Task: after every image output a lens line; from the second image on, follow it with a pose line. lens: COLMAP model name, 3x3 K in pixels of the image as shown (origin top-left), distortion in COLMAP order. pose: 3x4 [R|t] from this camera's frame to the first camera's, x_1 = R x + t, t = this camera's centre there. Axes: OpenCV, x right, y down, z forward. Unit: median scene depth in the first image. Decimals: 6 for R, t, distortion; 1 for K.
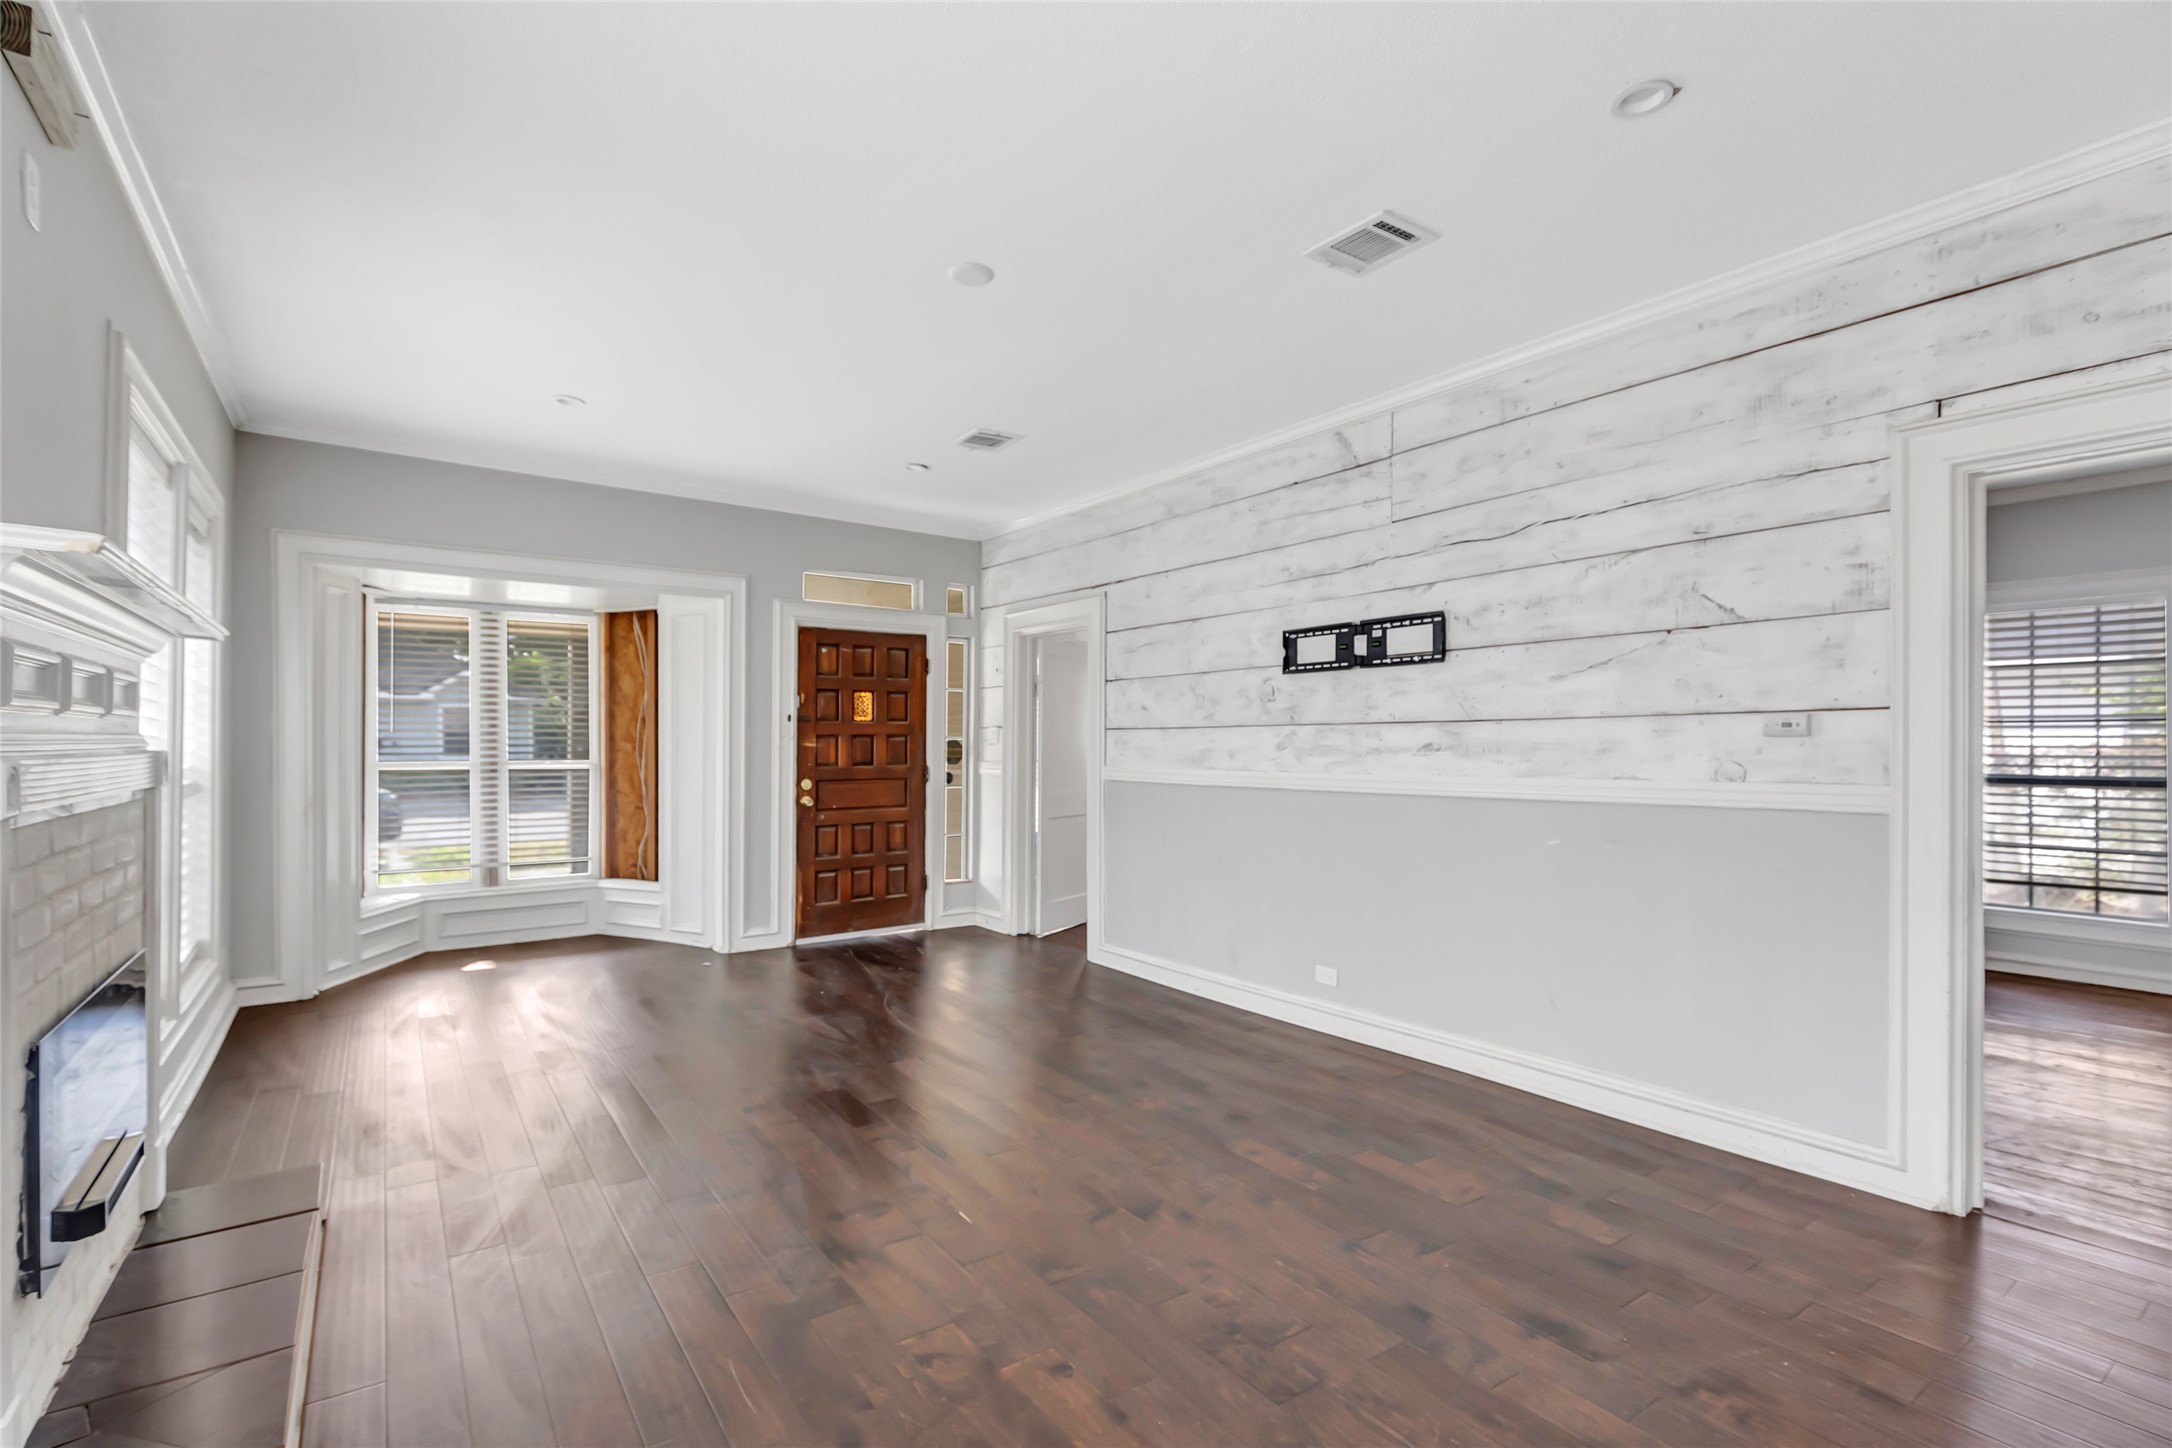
lens RADIAL K [[1007.6, 0, 1095.1], [0, 1007.6, 739.7], [0, 0, 1]] dist [0.004569, 0.000438]
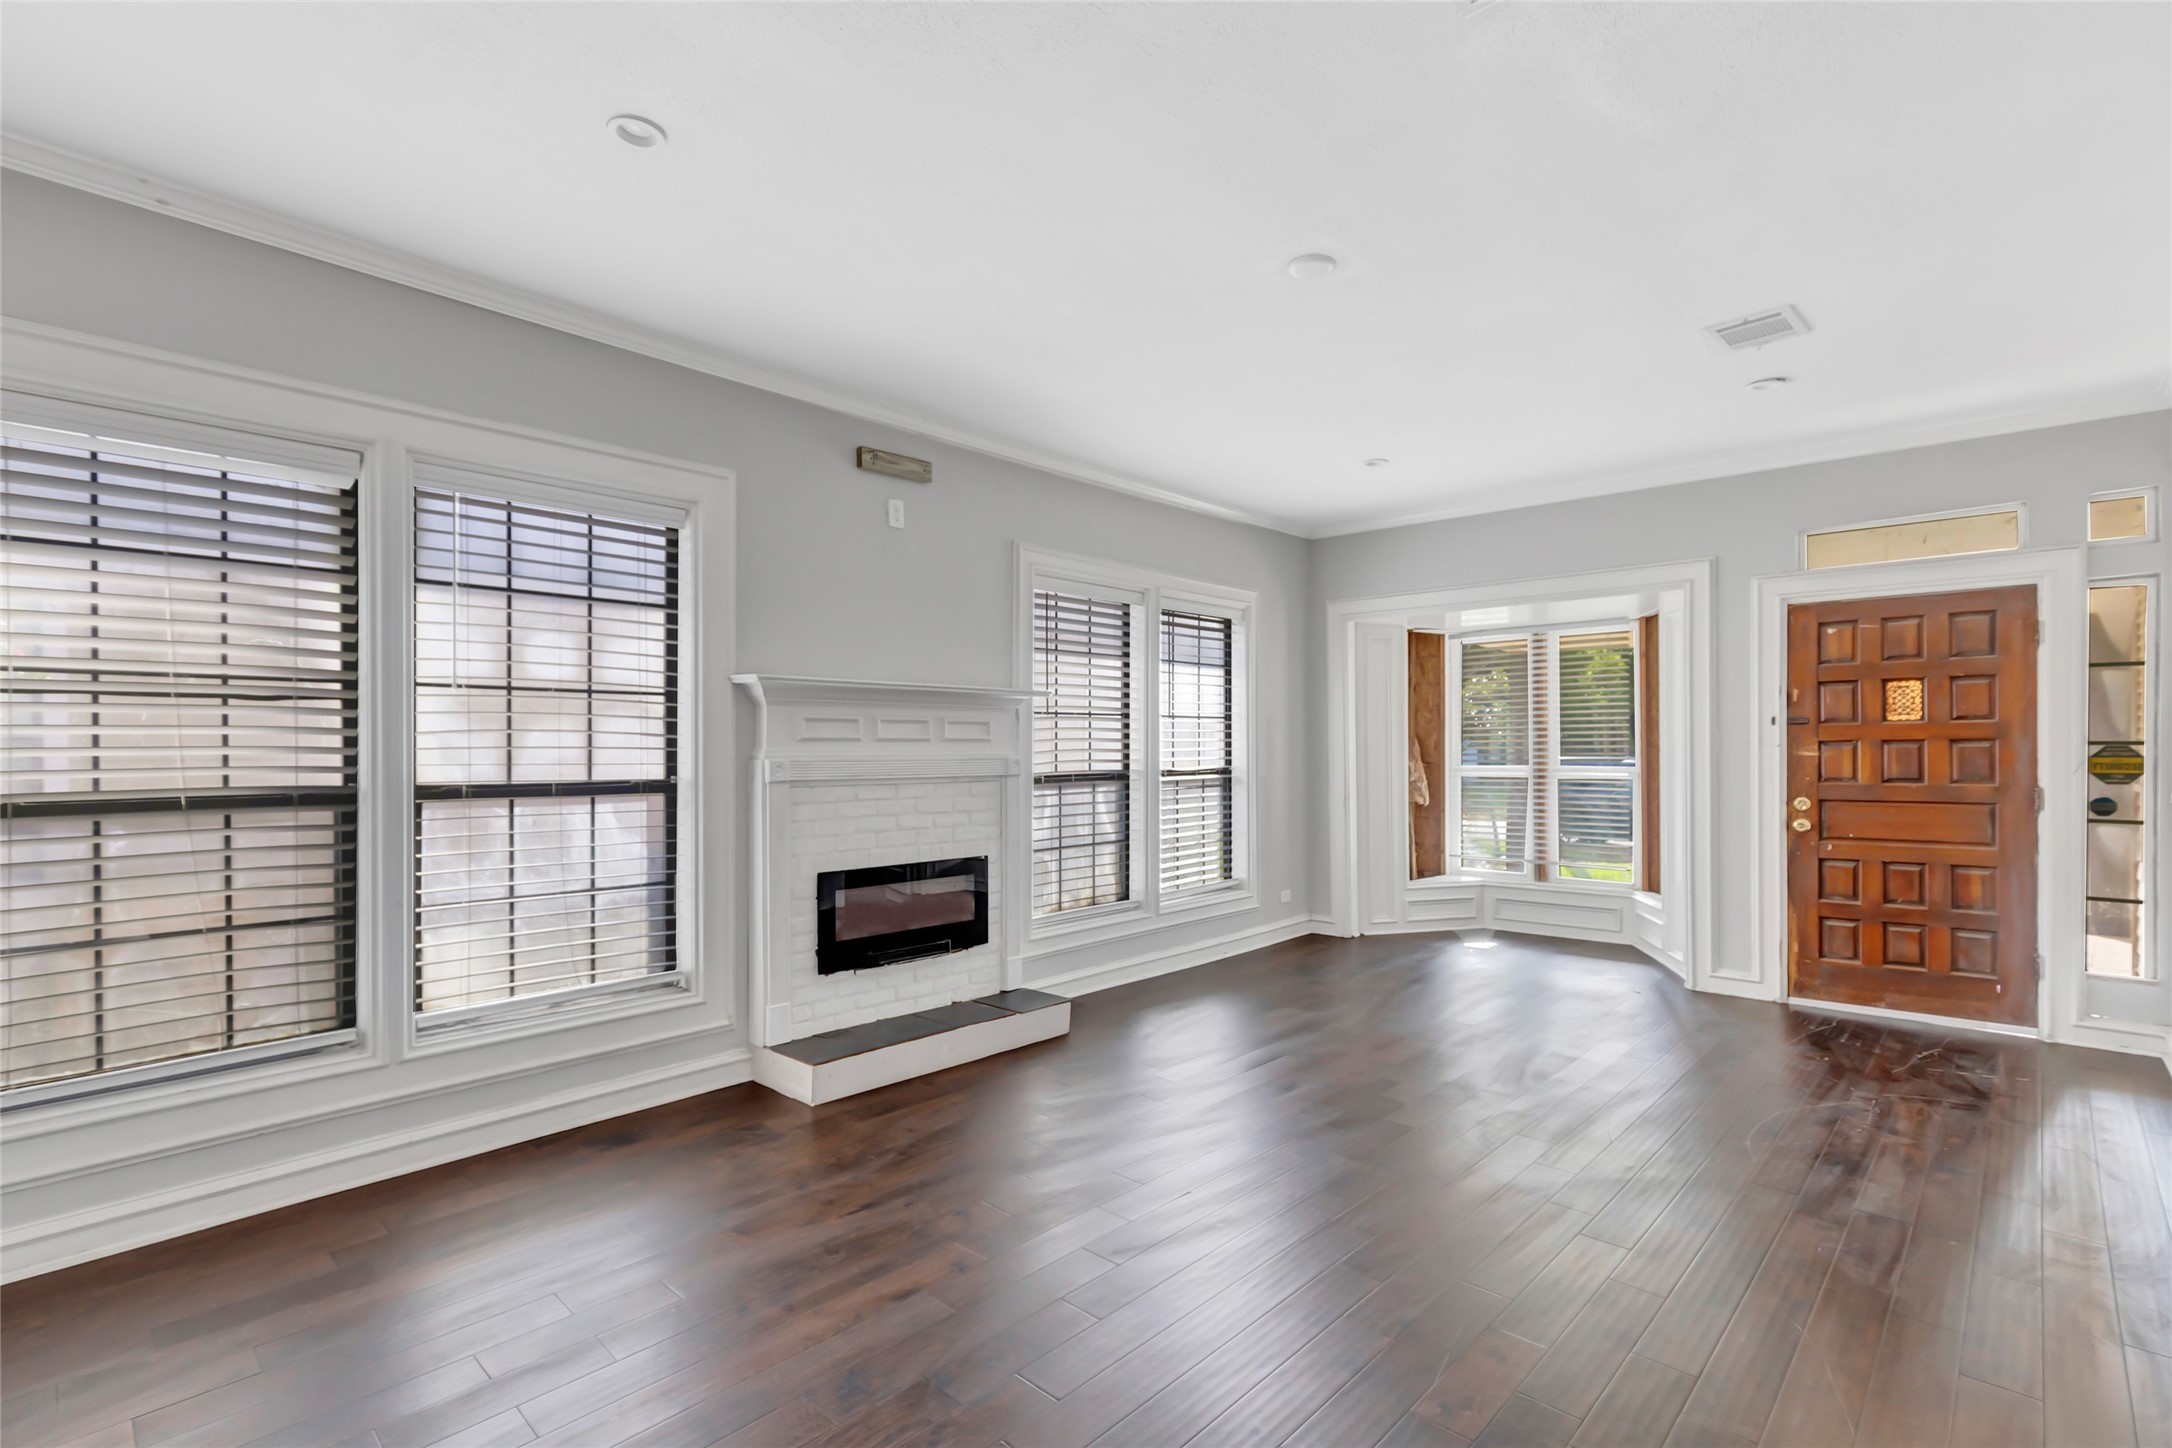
lens RADIAL K [[1007.6, 0, 1078.7], [0, 1007.6, 746.7], [0, 0, 1]] dist [0.004569, 0.000438]
pose [[0.180327, -0.005990, -0.983588, 0.385891], [0.002842, 0.999980, -0.005569, 0.002473], [0.983603, -0.001791, 0.180340, 0.295910]]
